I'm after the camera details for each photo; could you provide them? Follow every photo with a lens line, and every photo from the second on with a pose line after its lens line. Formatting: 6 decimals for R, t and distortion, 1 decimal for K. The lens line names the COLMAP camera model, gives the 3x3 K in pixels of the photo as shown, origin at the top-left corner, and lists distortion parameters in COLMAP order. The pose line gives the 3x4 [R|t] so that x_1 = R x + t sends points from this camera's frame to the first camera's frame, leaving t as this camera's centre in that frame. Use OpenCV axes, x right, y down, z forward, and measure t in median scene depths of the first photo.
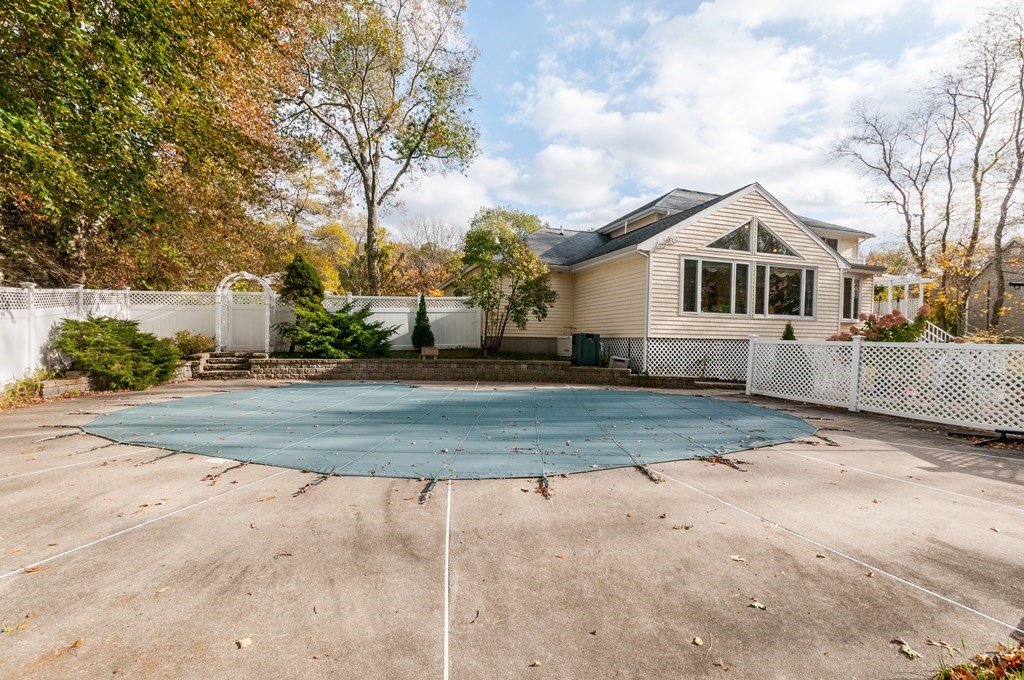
lens RADIAL K [[450.5, 0, 510.3], [0, 450.5, 344.9], [0, 0, 1]] dist [0.000906, 0.000186]
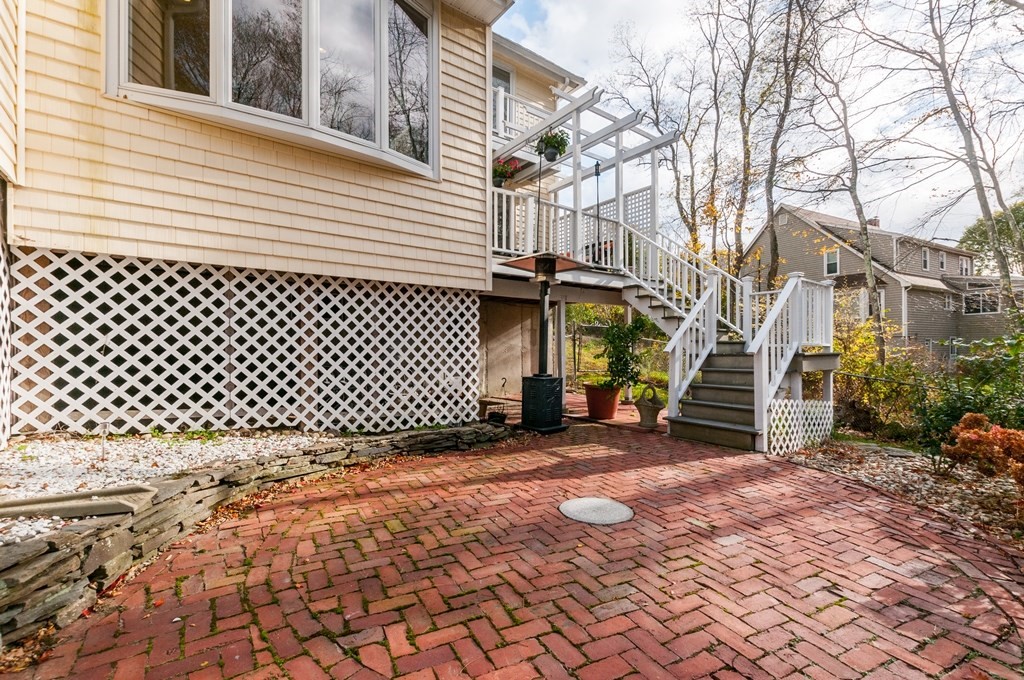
lens RADIAL K [[450.5, 0, 512.9], [0, 450.5, 342.0], [0, 0, 1]] dist [0.000906, 0.000186]
pose [[0.946334, -0.004322, 0.323163, 0.364063], [0.015044, 0.999416, -0.030688, 0.031363], [-0.322841, 0.033903, 0.945846, 0.366919]]
